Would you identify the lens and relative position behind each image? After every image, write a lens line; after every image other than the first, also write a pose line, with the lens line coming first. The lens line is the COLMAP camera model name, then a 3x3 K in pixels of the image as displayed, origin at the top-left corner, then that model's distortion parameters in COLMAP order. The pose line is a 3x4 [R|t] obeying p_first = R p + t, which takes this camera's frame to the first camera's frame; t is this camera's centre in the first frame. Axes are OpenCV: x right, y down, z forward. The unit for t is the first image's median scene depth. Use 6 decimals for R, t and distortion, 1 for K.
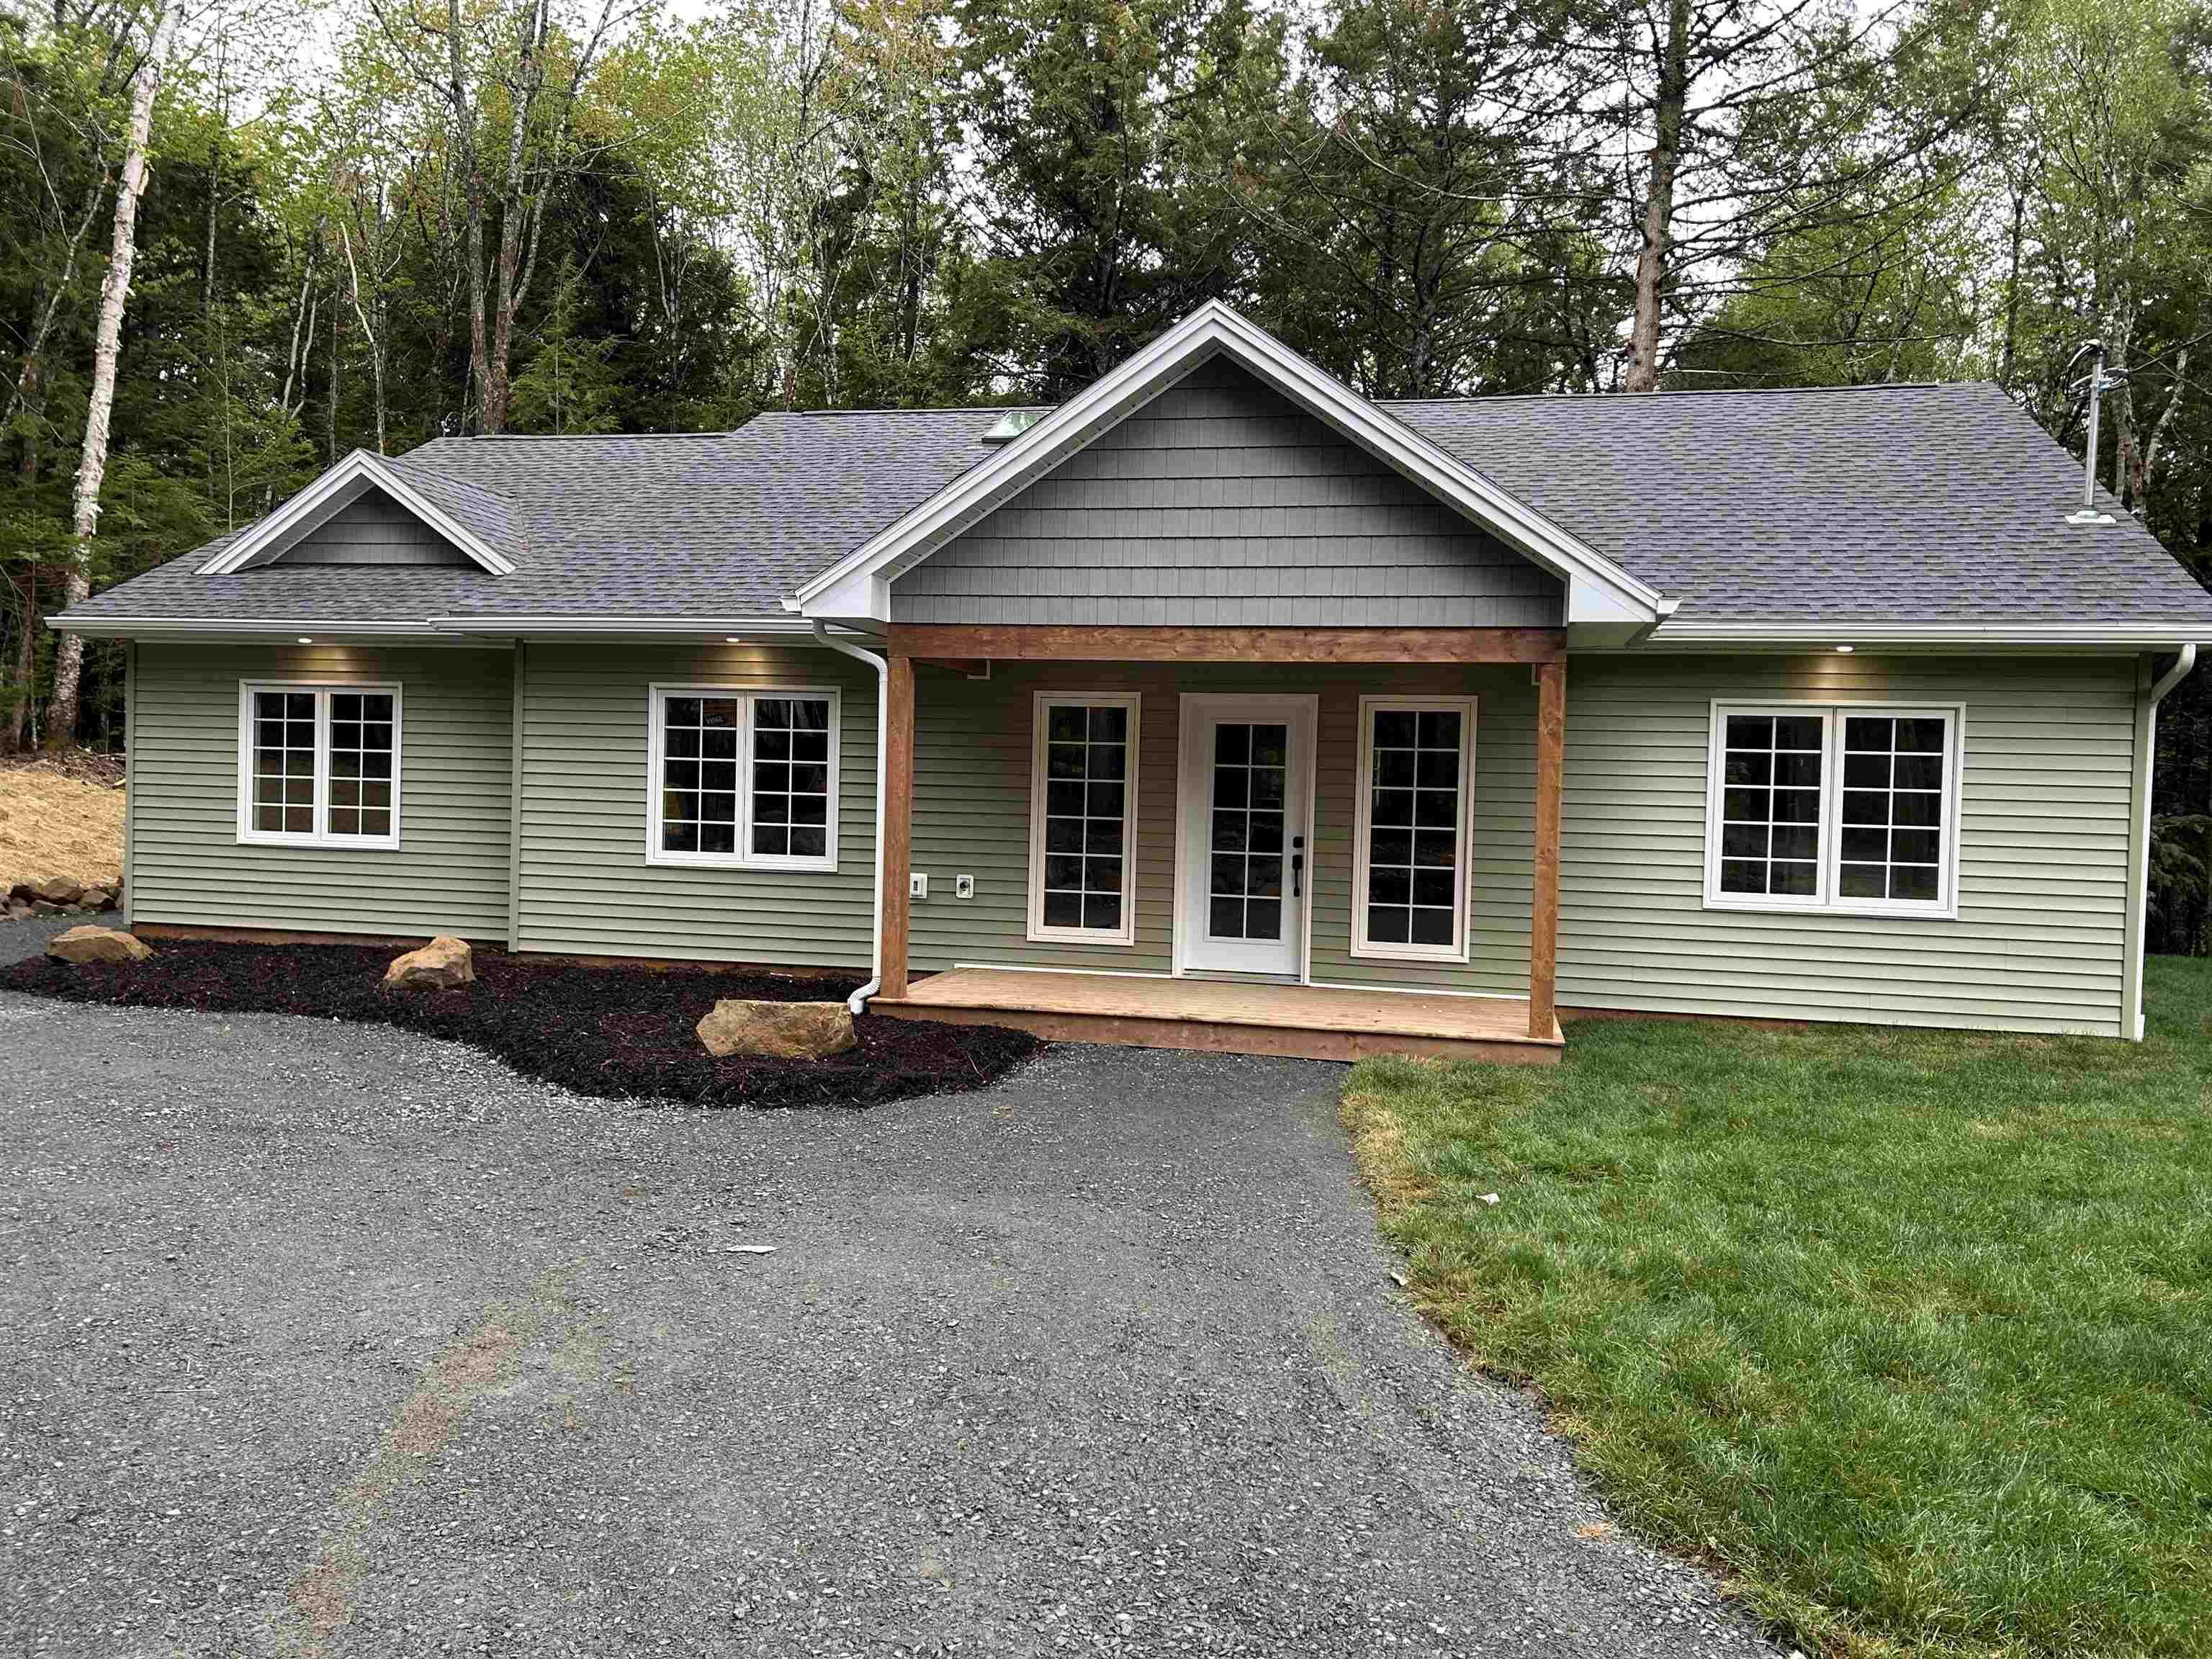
lens RADIAL K [[1706.7, 0, 1173.9], [0, 1706.7, 878.0], [0, 0, 1]] dist [0.107888, -0.023167]
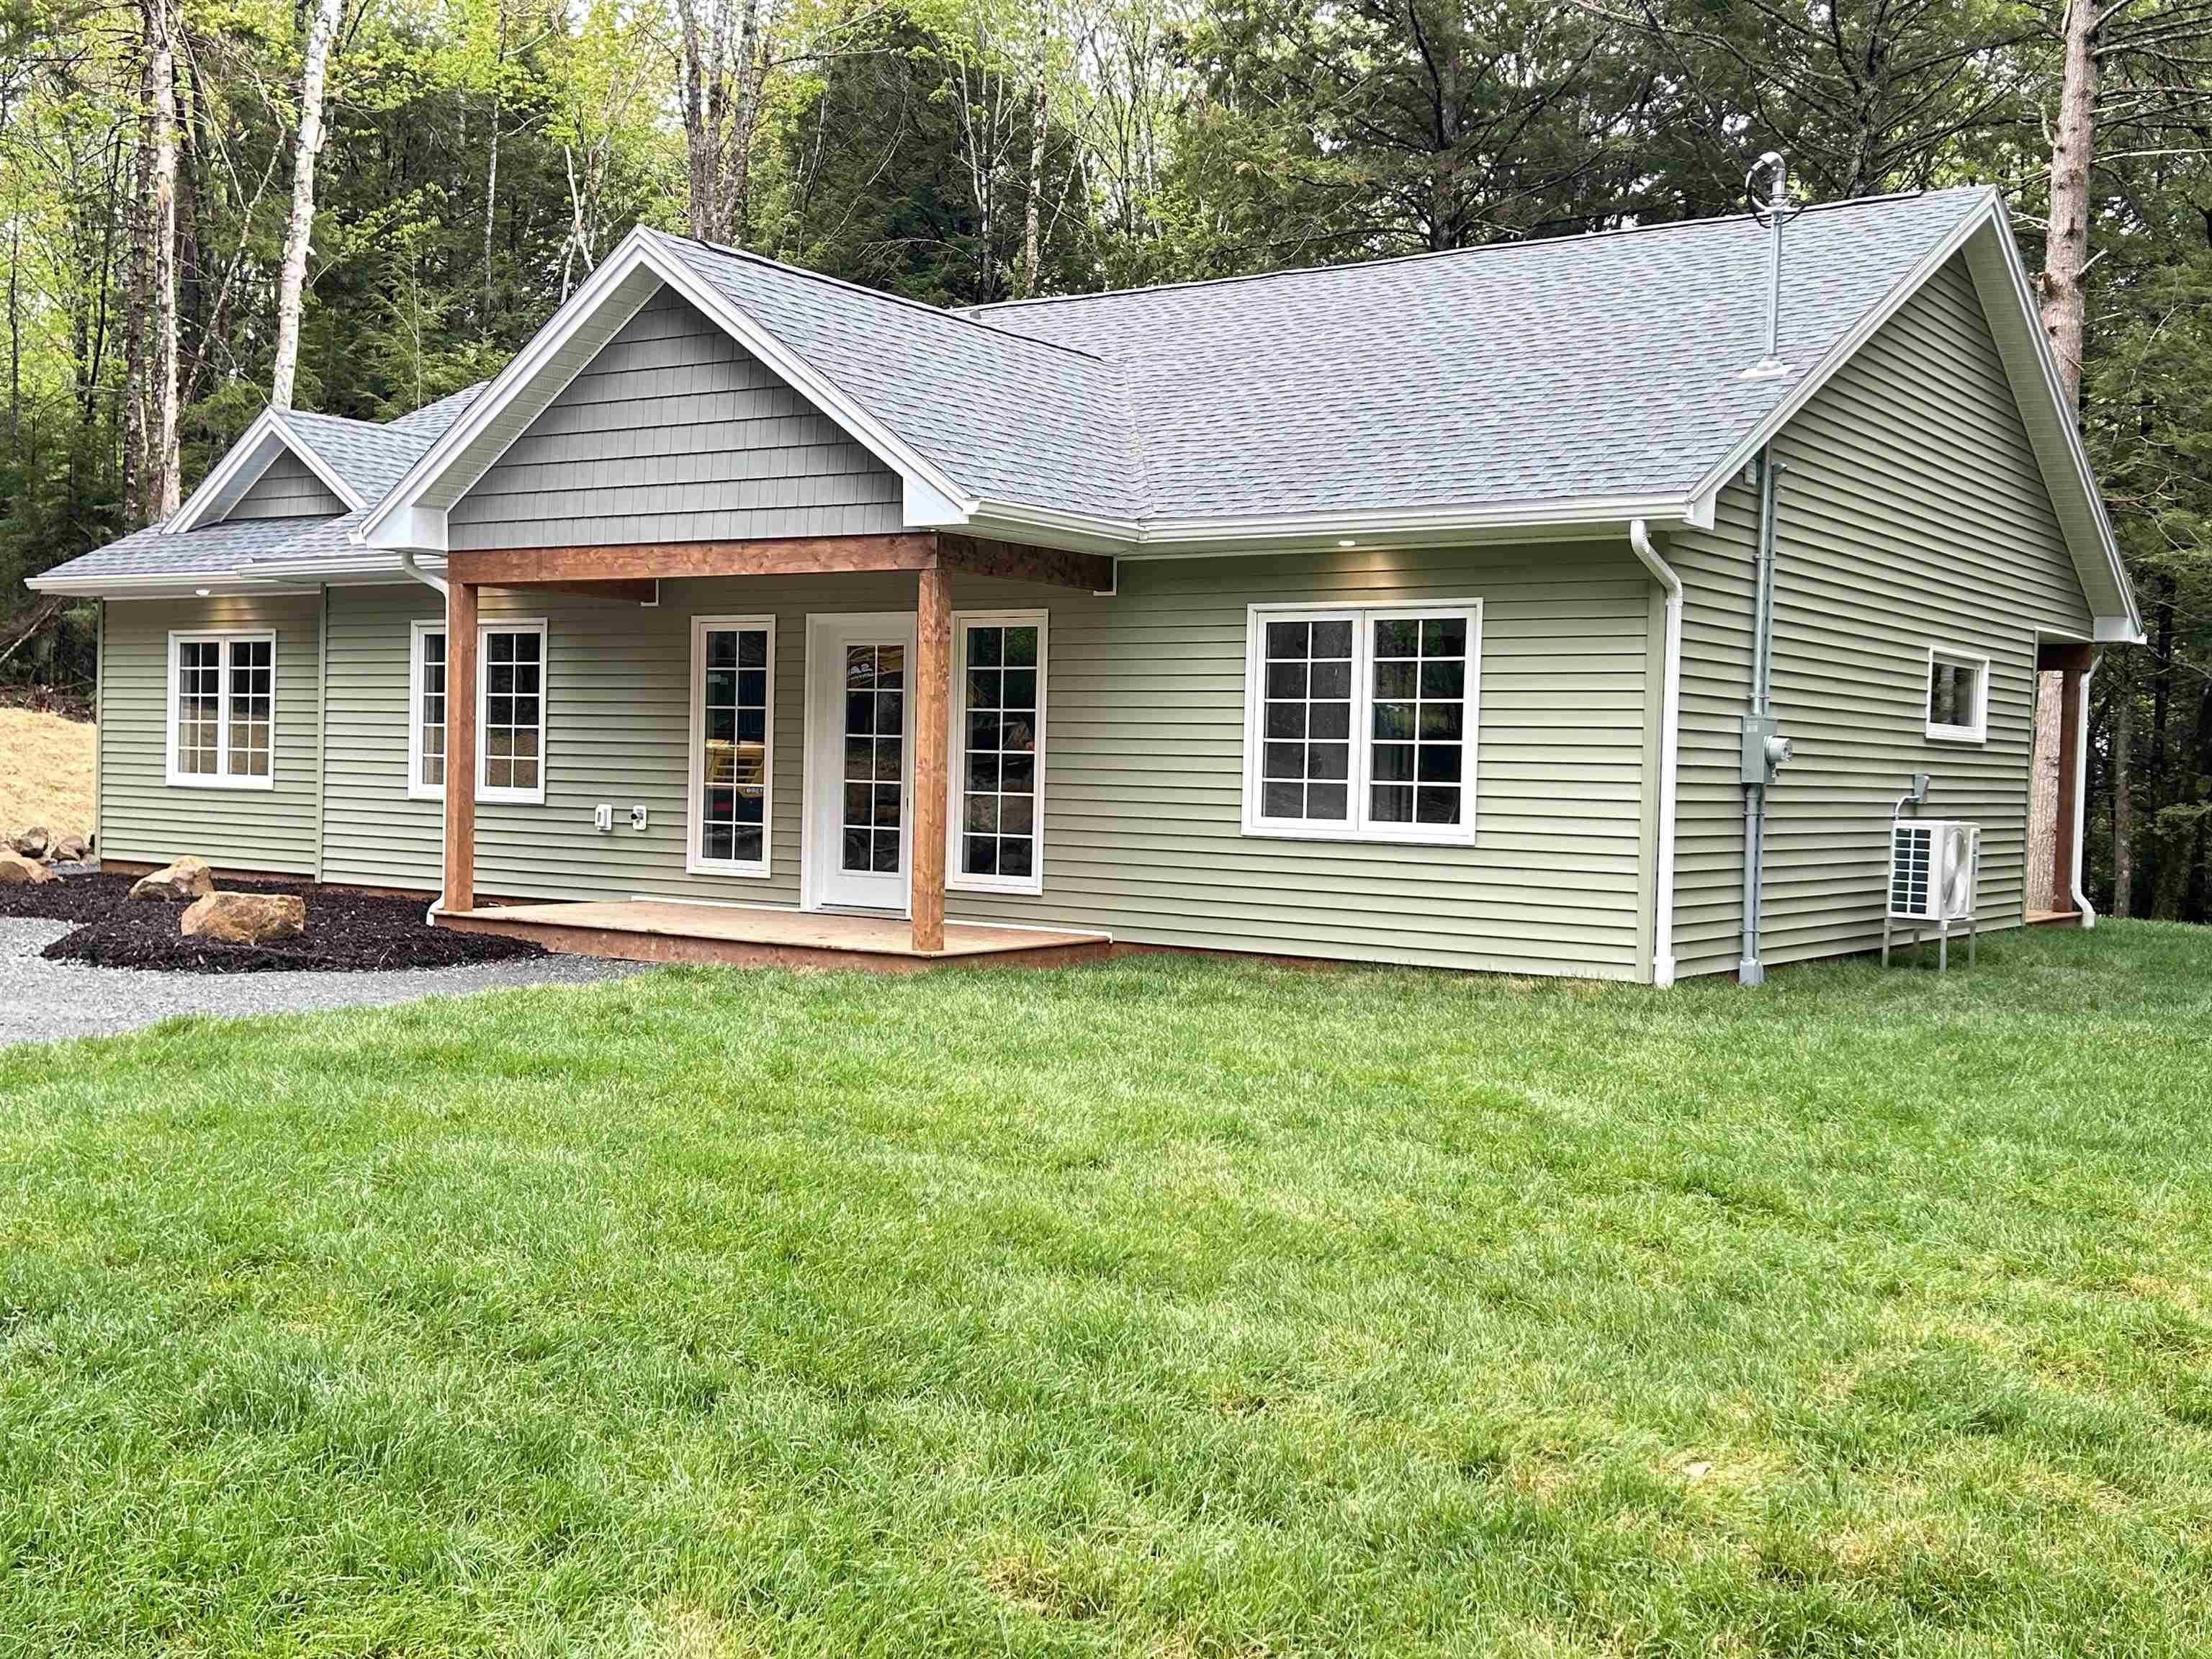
lens RADIAL K [[2324.9, 0, 1095.7], [0, 2324.9, 837.0], [0, 0, 1]] dist [0.180750, 0.000000]
pose [[0.922288, -0.000119, -0.386504, 0.657343], [-0.003258, 0.999962, -0.008082, 0.026674], [0.386491, 0.008713, 0.922252, -0.150428]]
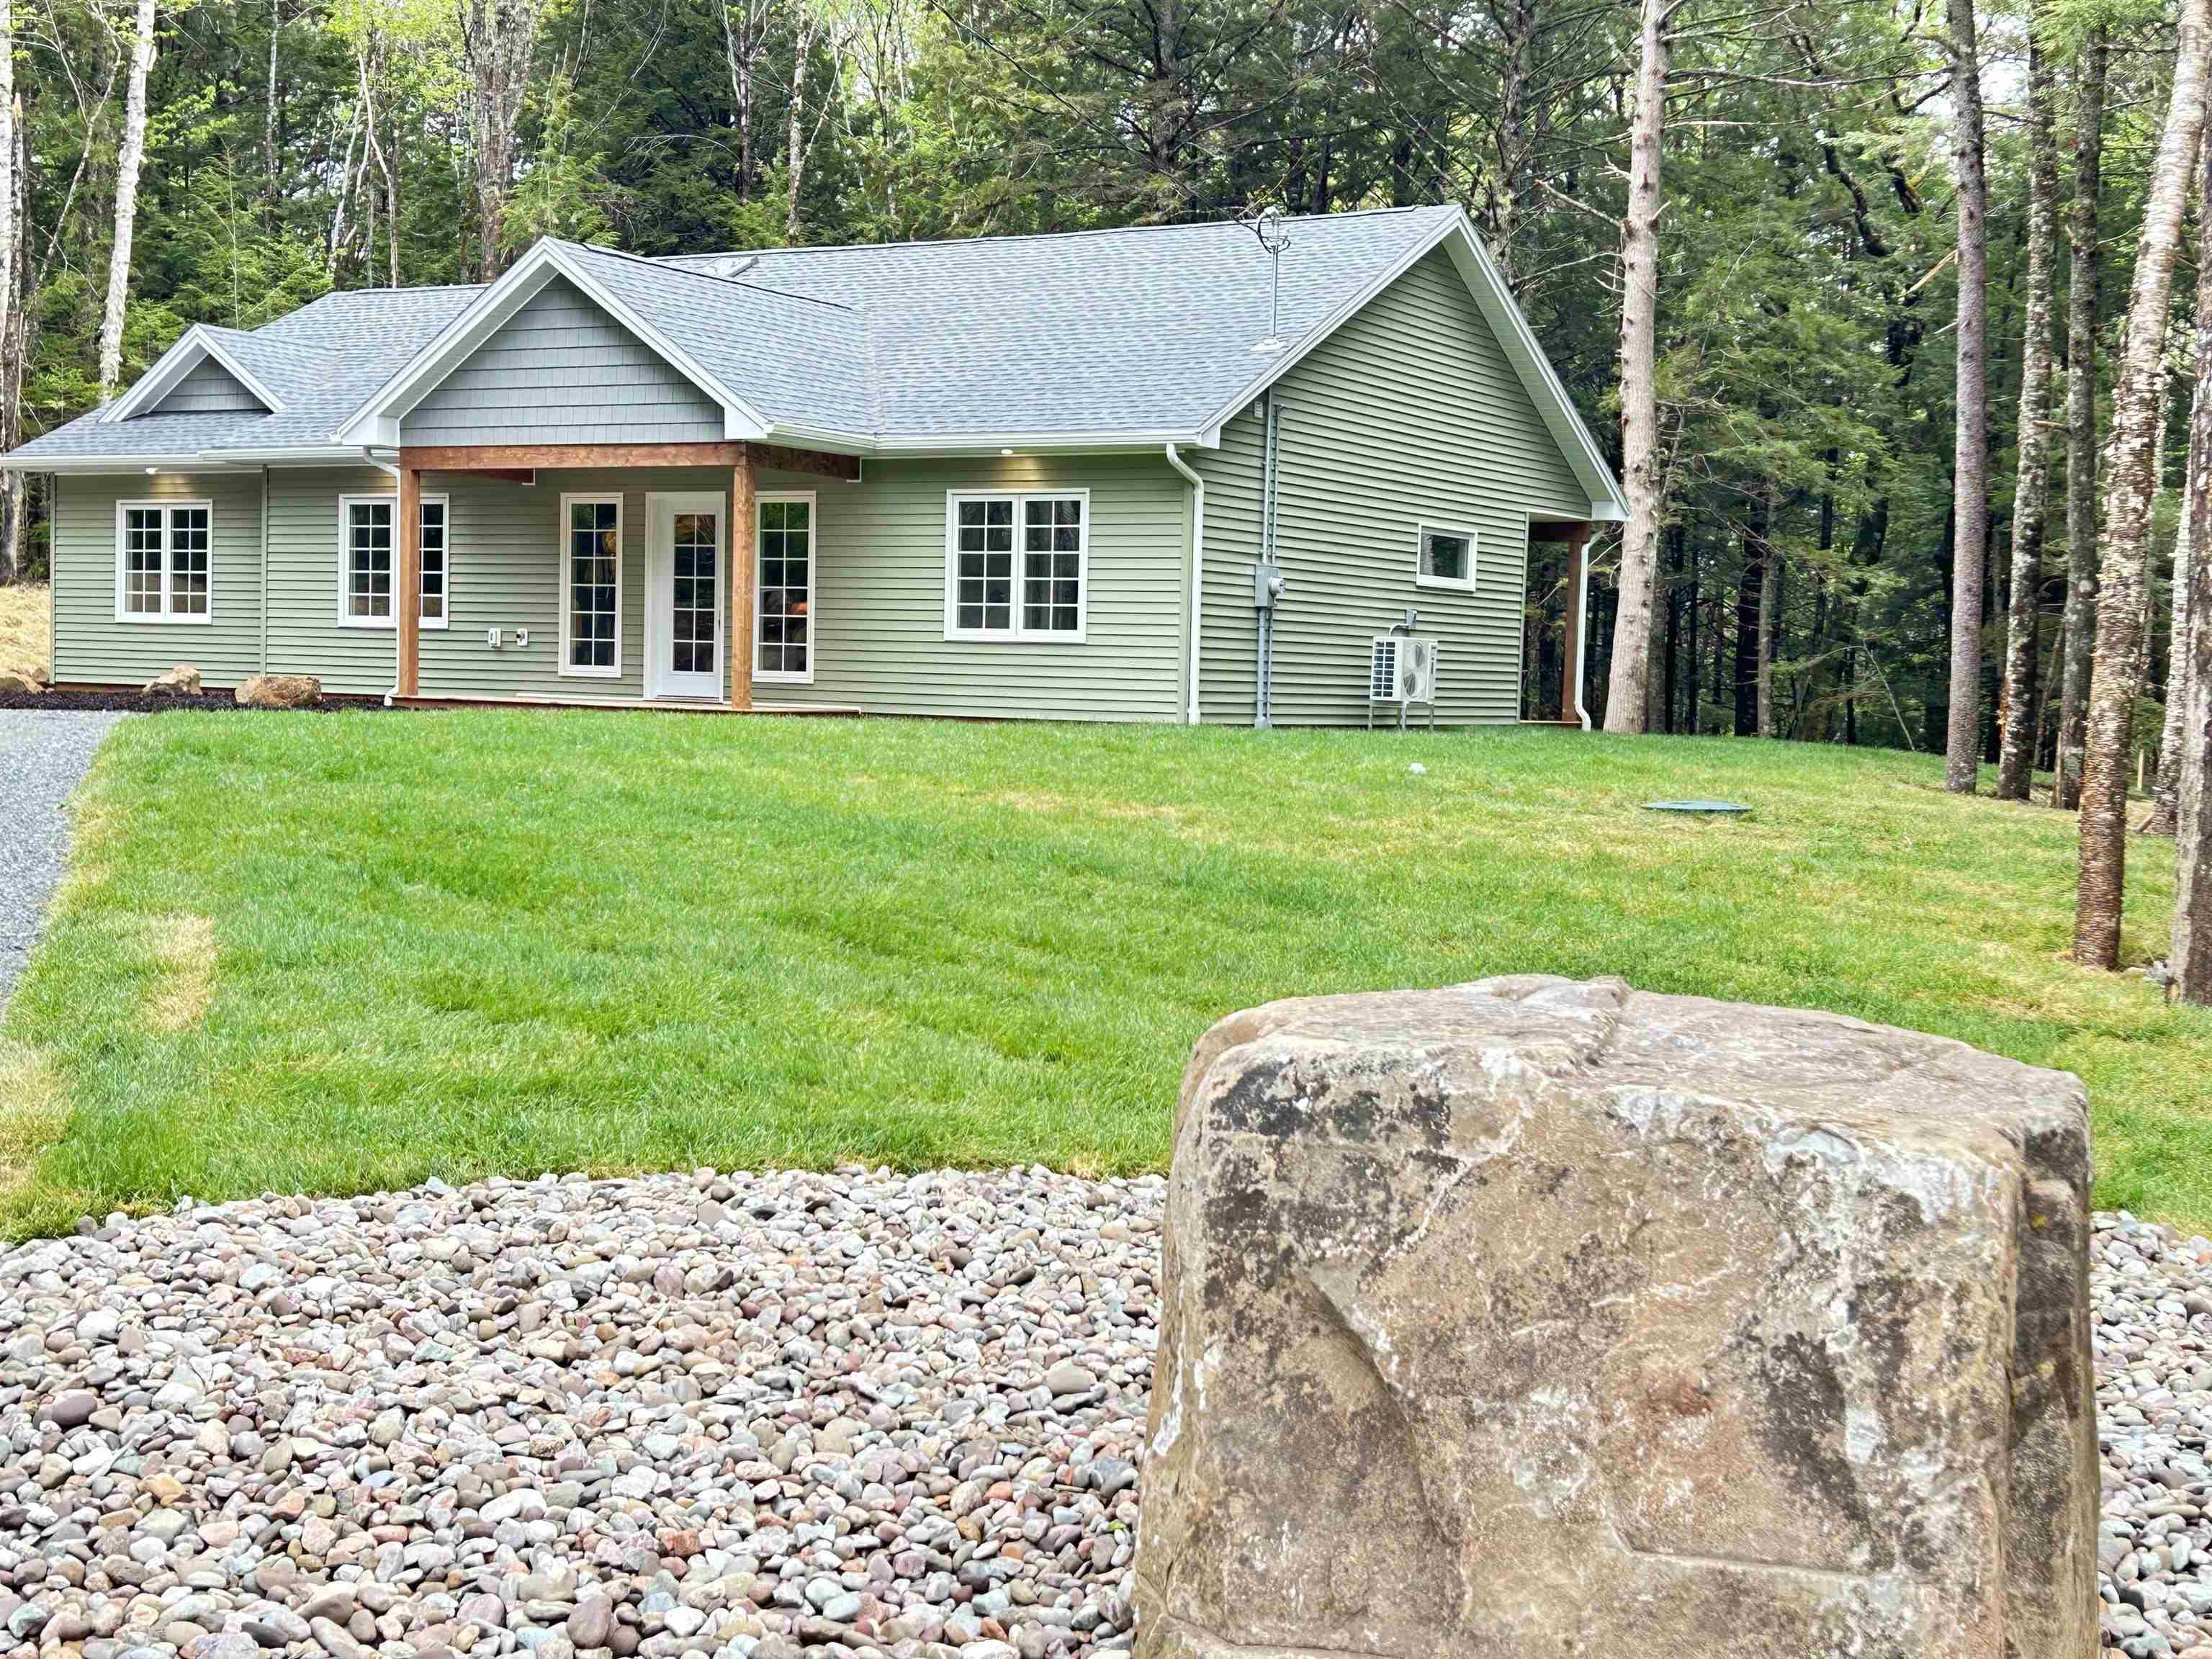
lens RADIAL K [[2819.3, 0, 1063.2], [0, 2819.3, 827.2], [0, 0, 1]] dist [0.194621, 0.000000]
pose [[0.947681, 0.006830, -0.319146, 1.048662], [-0.001597, 0.999860, 0.016656, 0.121706], [0.319216, -0.015275, 0.947559, -1.063383]]
